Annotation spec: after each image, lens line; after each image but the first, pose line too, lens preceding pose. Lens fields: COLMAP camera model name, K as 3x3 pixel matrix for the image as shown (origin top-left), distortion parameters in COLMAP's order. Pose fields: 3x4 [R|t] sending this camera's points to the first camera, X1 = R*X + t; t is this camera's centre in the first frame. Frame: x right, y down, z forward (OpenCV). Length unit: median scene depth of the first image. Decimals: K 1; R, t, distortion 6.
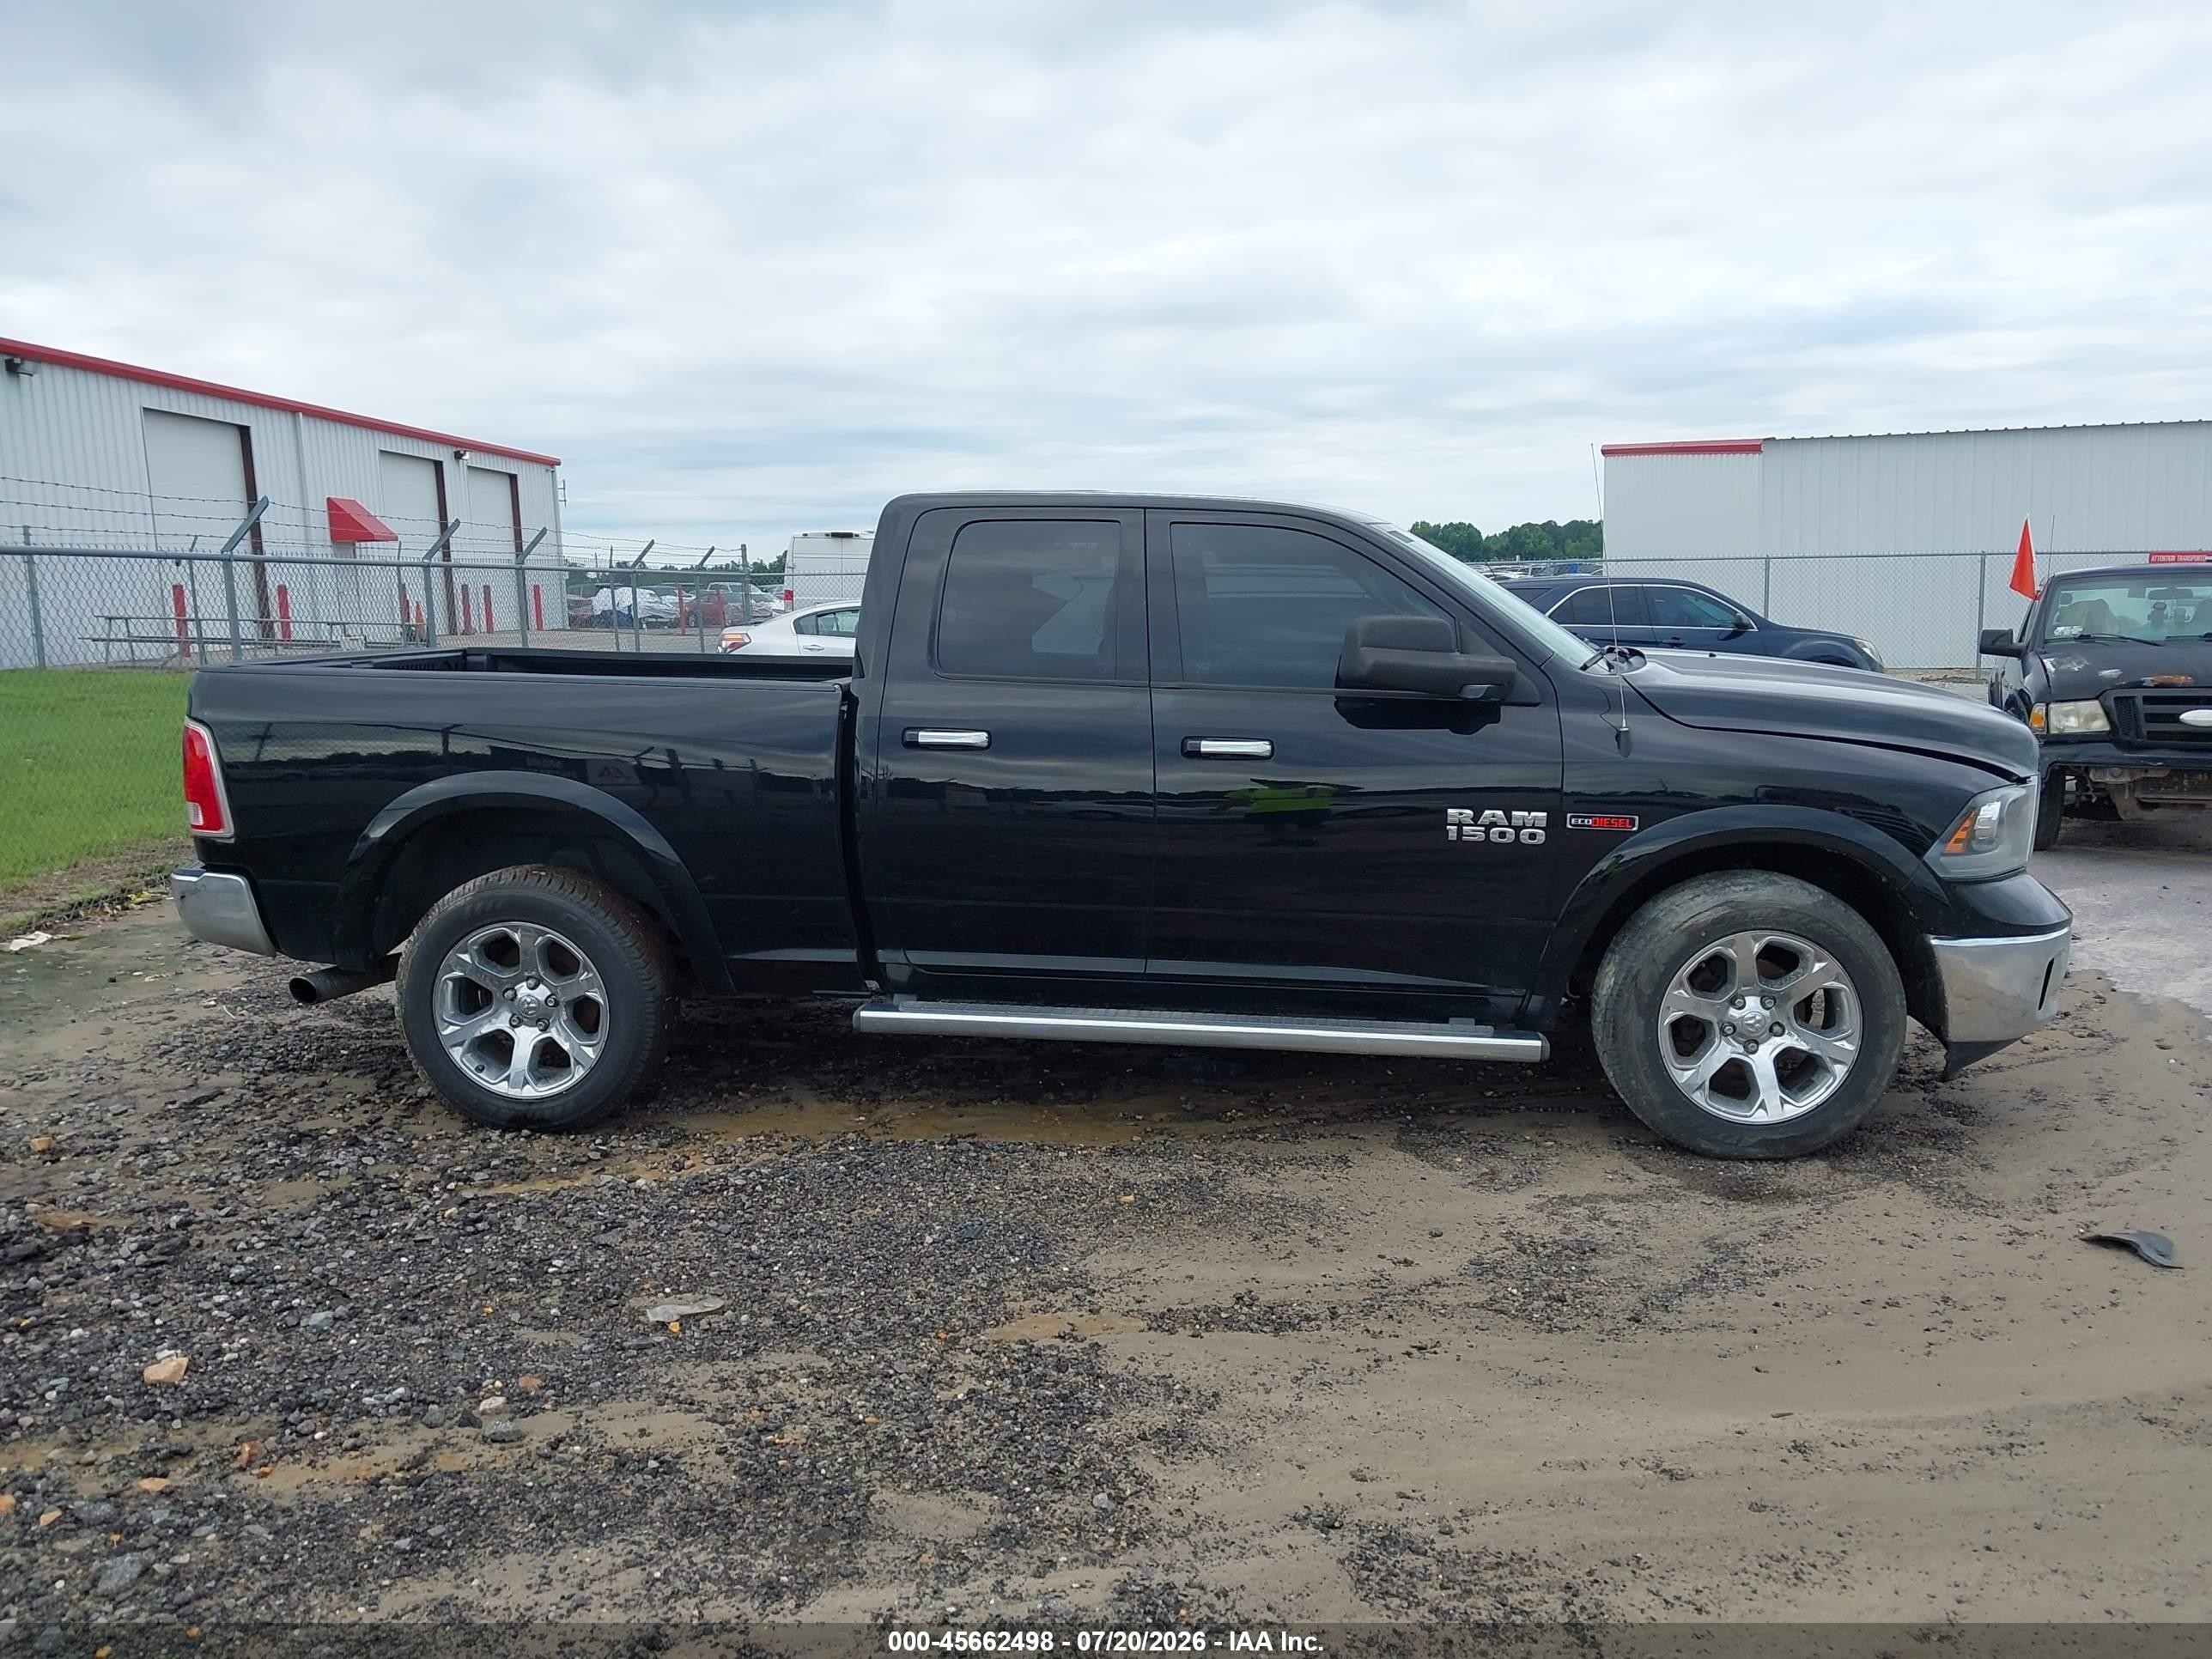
lens RADIAL K [[1744.2, 0, 1112.5], [0, 1744.2, 836.7], [0, 0, 1]] dist [0.002280, 0.005276]
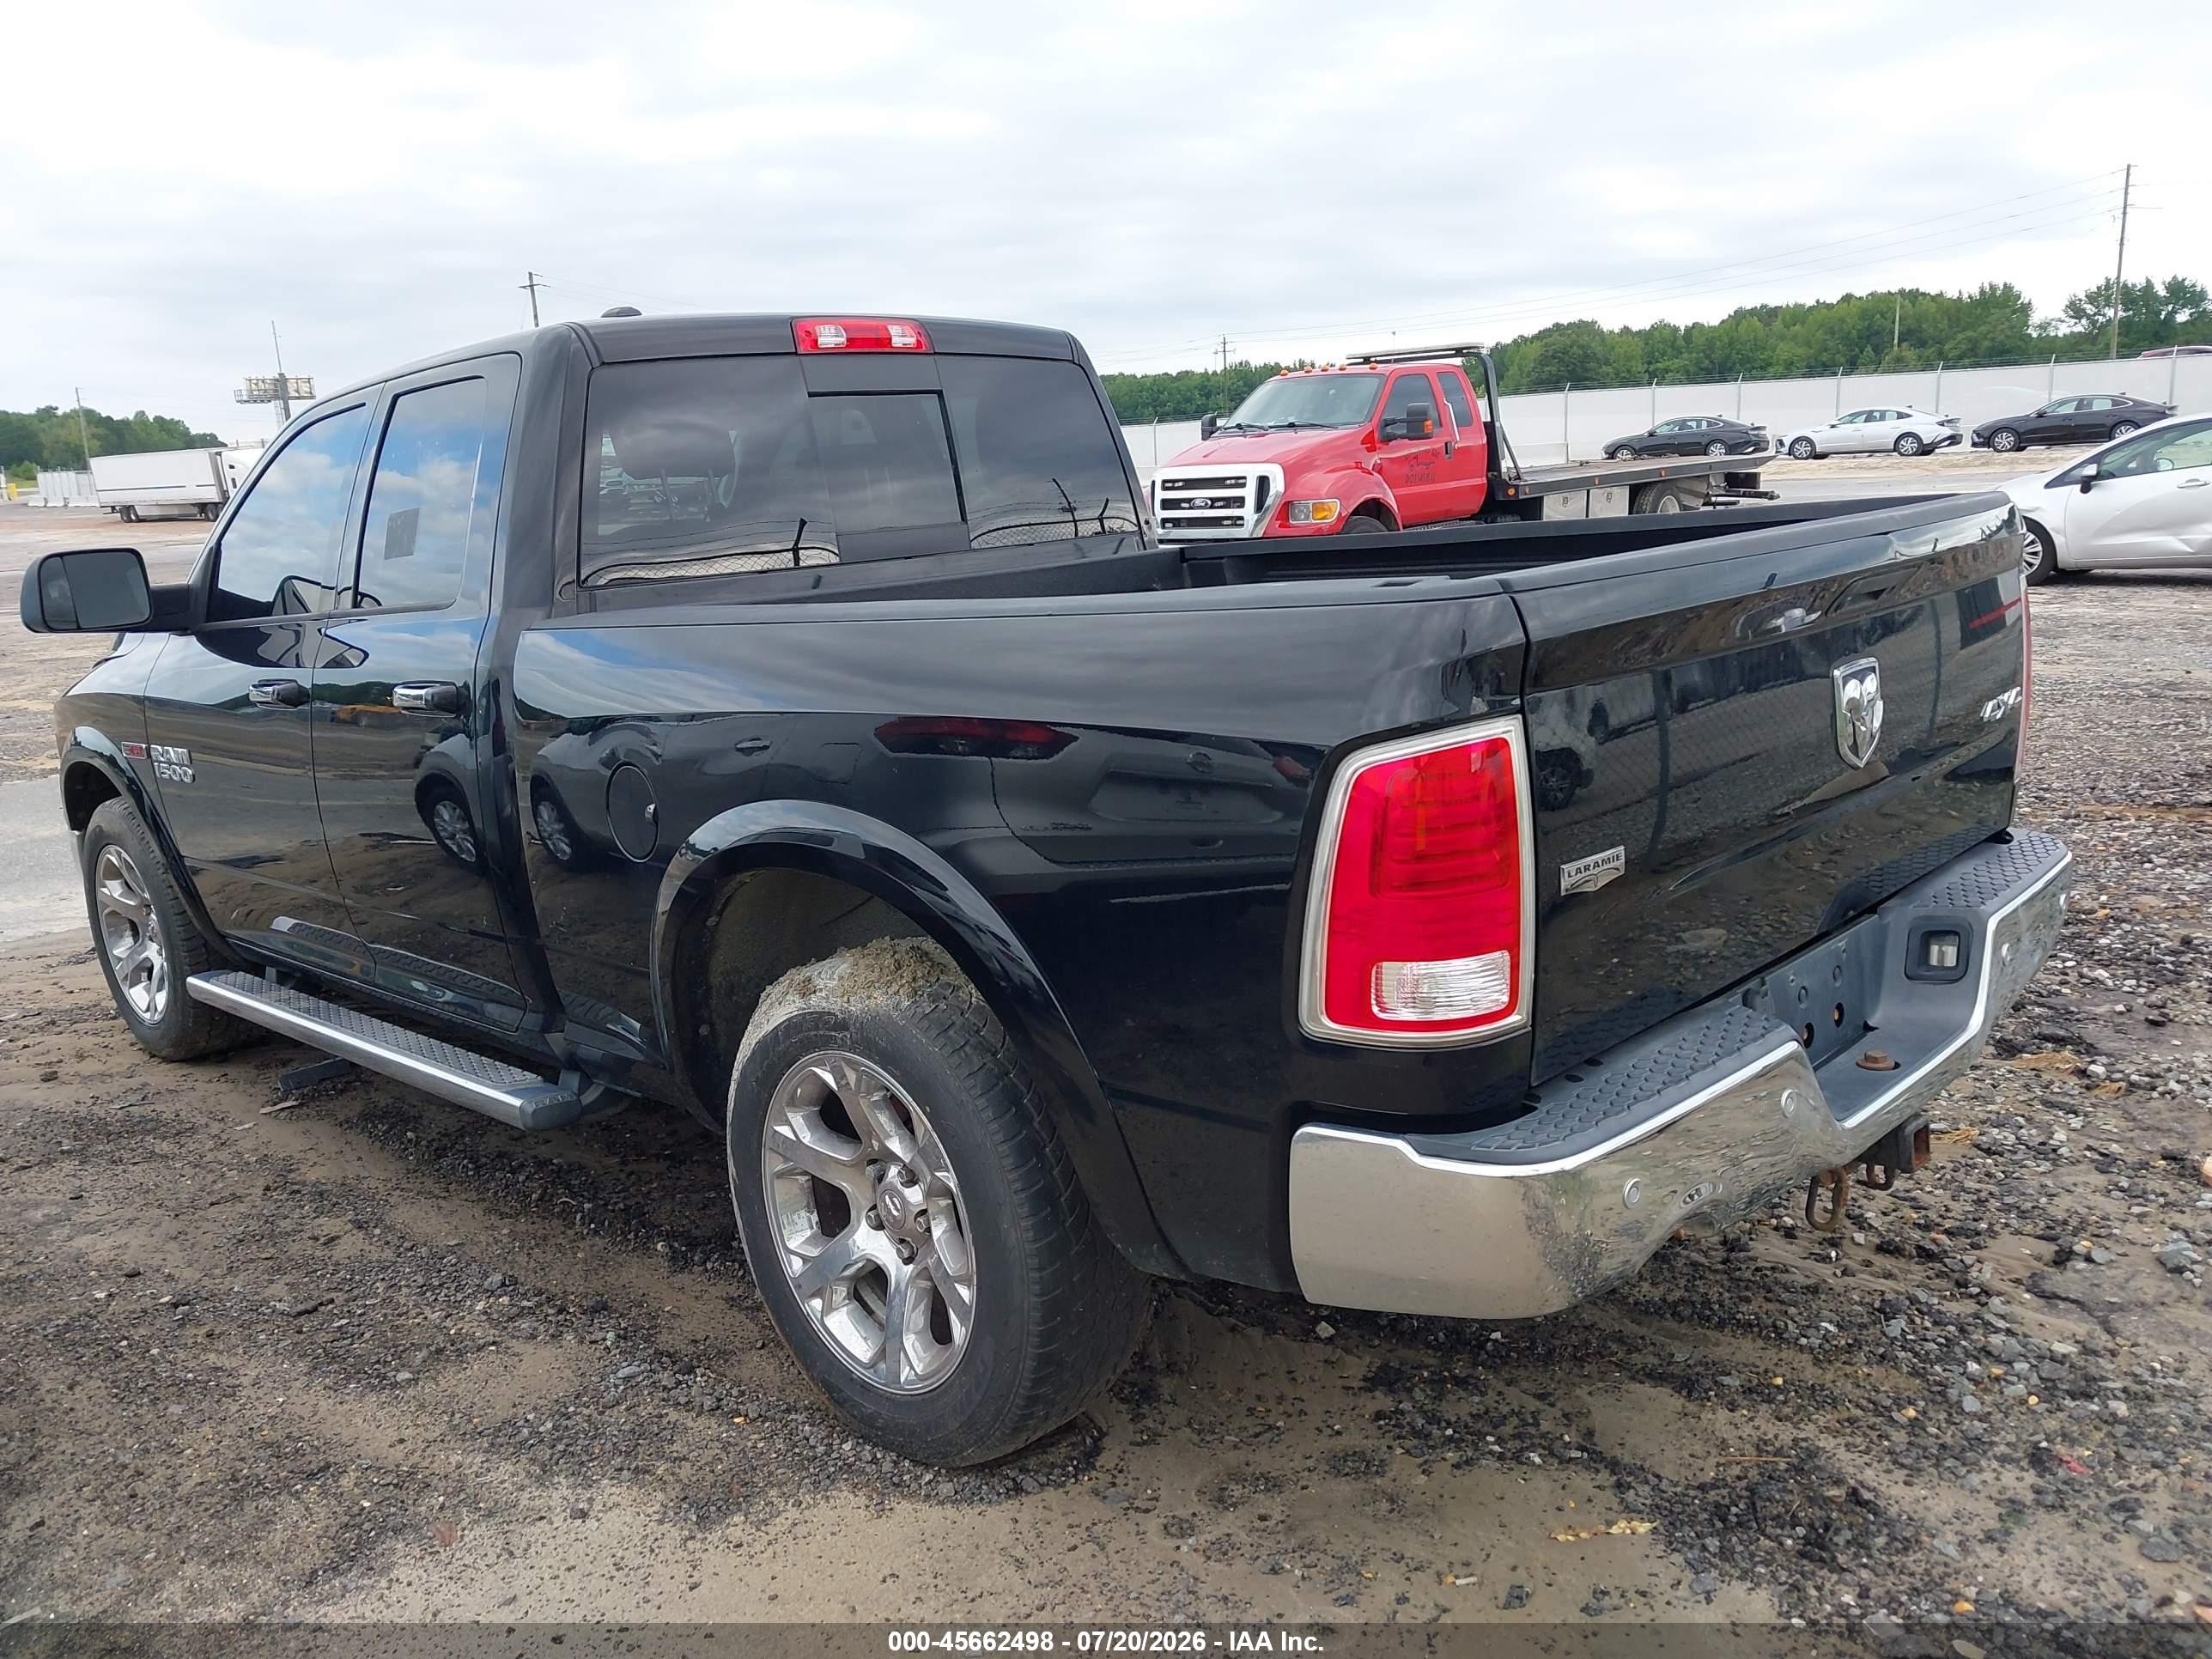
lens RADIAL K [[1717.7, 0, 1106.0], [0, 1717.7, 829.5], [0, 0, 1]] dist [0.015525, -0.012894]
pose [[-0.778701, -0.067029, 0.623804, -0.708552], [0.165804, 0.936942, 0.307652, -0.236244], [-0.605090, 0.342998, -0.718483, 1.764770]]
